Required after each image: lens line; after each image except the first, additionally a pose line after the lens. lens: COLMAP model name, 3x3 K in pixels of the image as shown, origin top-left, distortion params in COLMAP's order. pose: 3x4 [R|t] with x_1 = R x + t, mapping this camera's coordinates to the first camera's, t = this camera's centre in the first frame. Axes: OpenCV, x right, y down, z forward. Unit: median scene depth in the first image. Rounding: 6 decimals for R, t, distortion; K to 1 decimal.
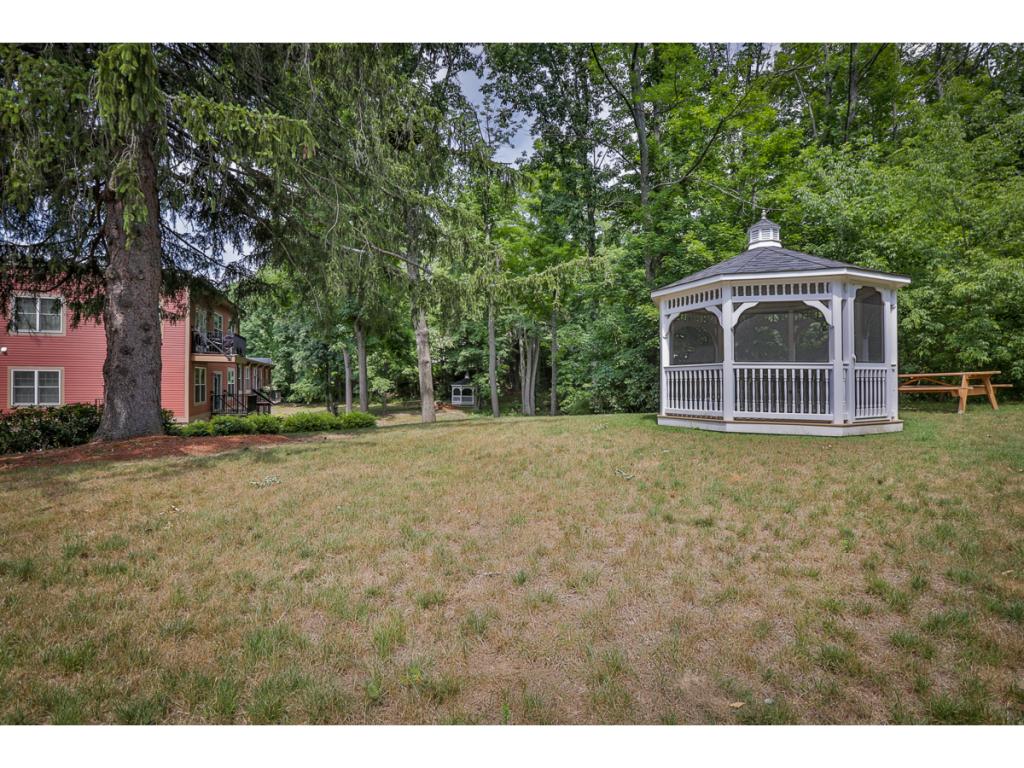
lens RADIAL K [[490.1, 0, 508.4], [0, 490.1, 384.0], [0, 0, 1]] dist [-0.029441, 0.010326]
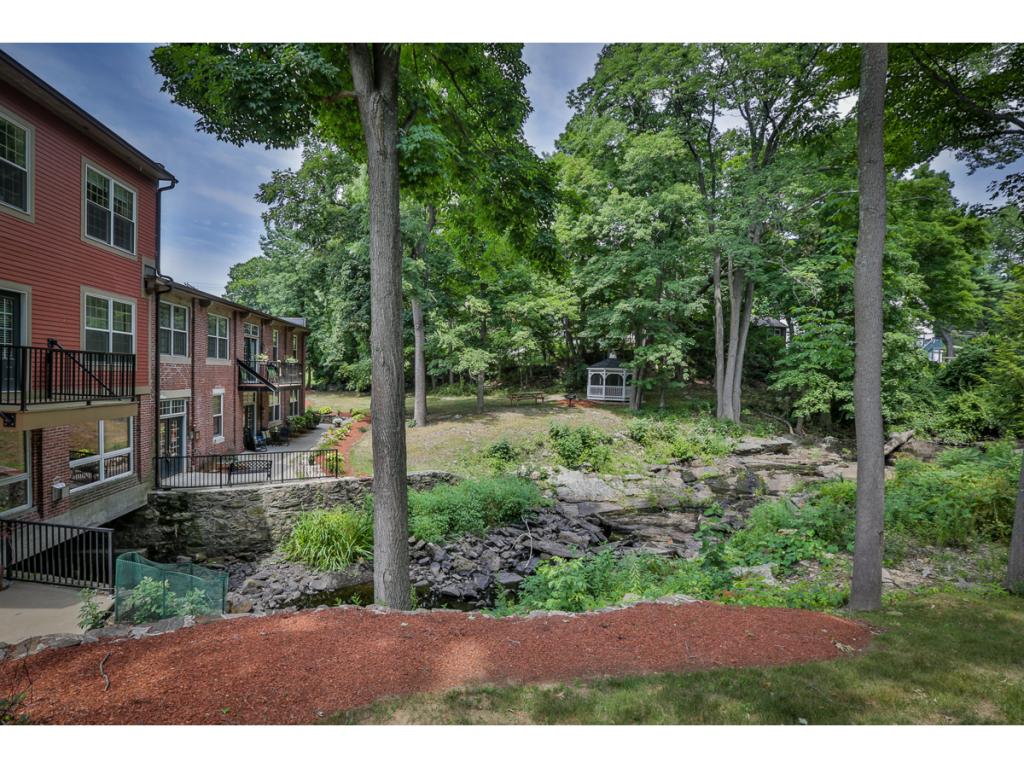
lens RADIAL K [[490.1, 0, 512.9], [0, 490.1, 385.8], [0, 0, 1]] dist [-0.029441, 0.010326]
pose [[0.981765, 0.019839, -0.189060, -0.096415], [-0.017614, 0.999755, 0.013438, 0.018503], [0.189280, -0.009863, 0.981874, 0.398881]]
